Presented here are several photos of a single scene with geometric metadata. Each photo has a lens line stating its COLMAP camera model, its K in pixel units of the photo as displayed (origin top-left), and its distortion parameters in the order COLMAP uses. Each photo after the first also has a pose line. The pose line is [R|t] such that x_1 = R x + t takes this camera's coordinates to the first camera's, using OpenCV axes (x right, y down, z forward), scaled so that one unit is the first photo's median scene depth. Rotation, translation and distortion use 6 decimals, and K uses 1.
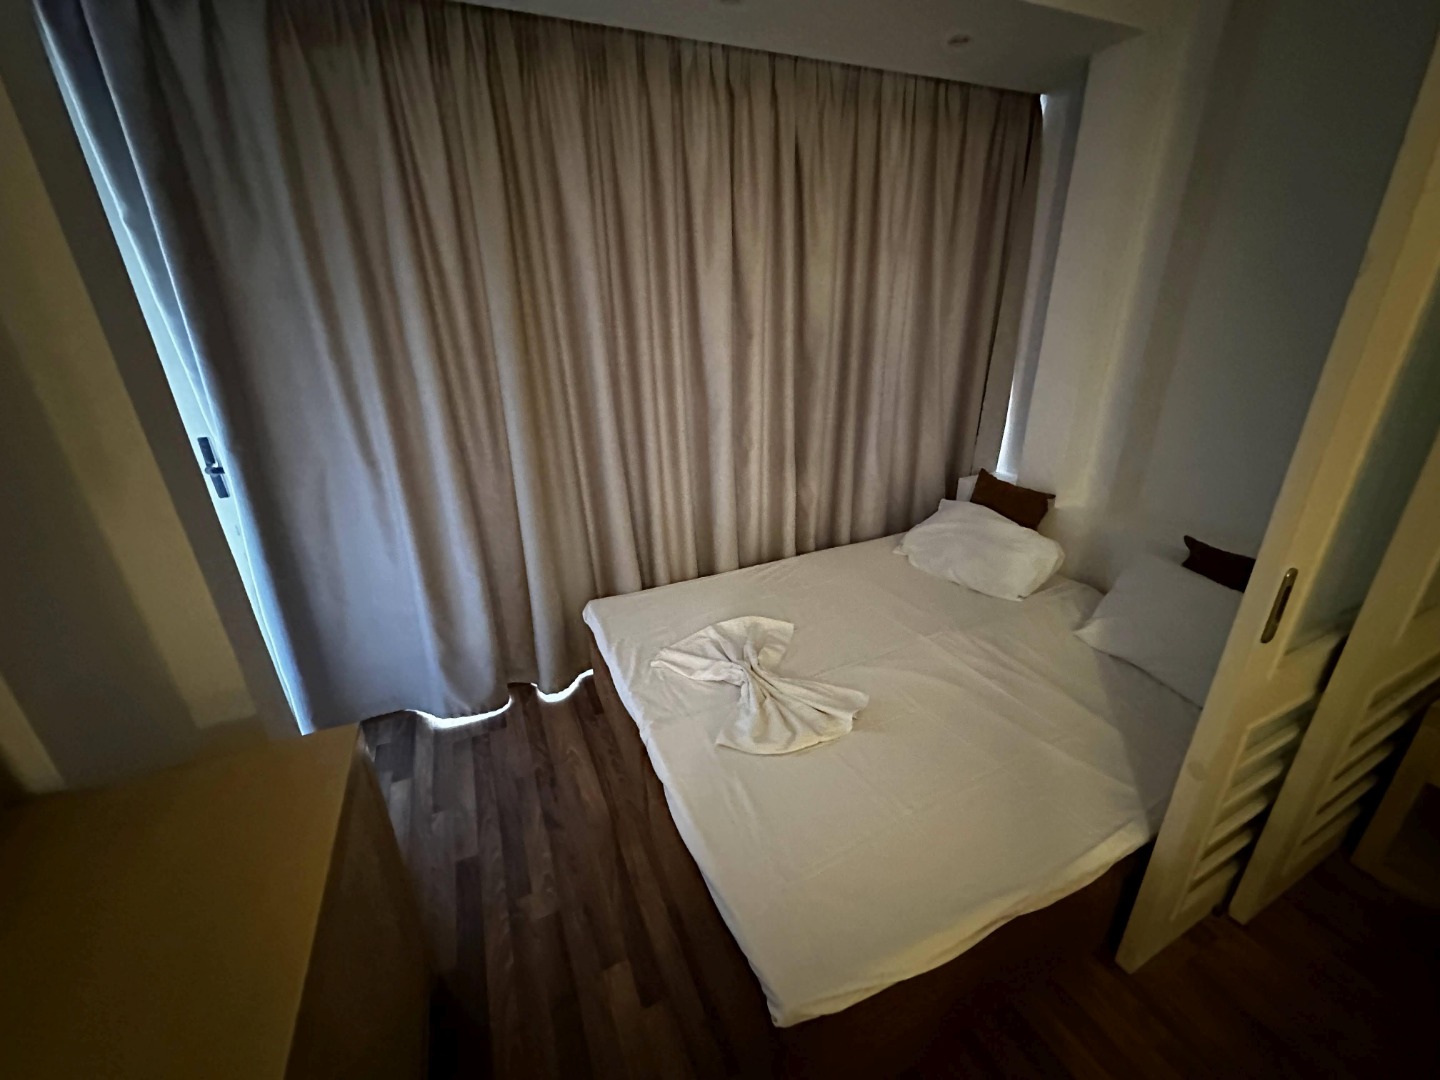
lens RADIAL K [[573.3, 0, 720.8], [0, 573.3, 540.3], [0, 0, 1]] dist [-0.002856, -0.000059]
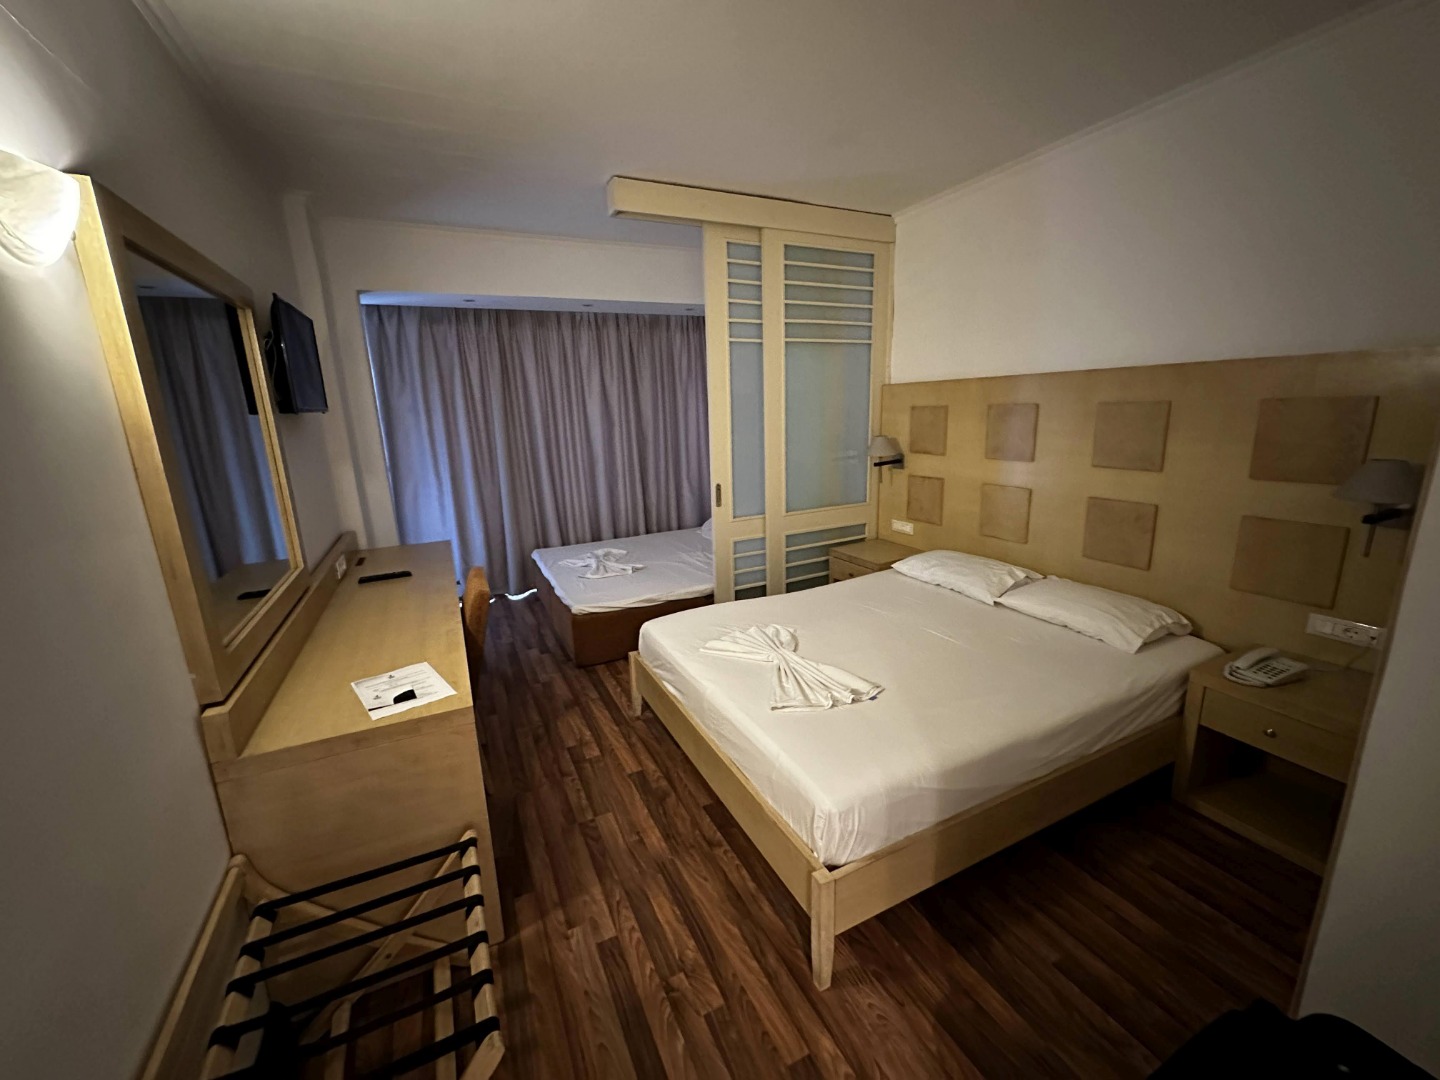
lens RADIAL K [[573.3, 0, 720.8], [0, 573.3, 540.3], [0, 0, 1]] dist [-0.002856, -0.000059]
pose [[0.999355, -0.013190, 0.033415, 0.384606], [0.017765, 0.989914, -0.140553, 0.392315], [-0.031224, 0.141056, 0.989509, -1.105806]]
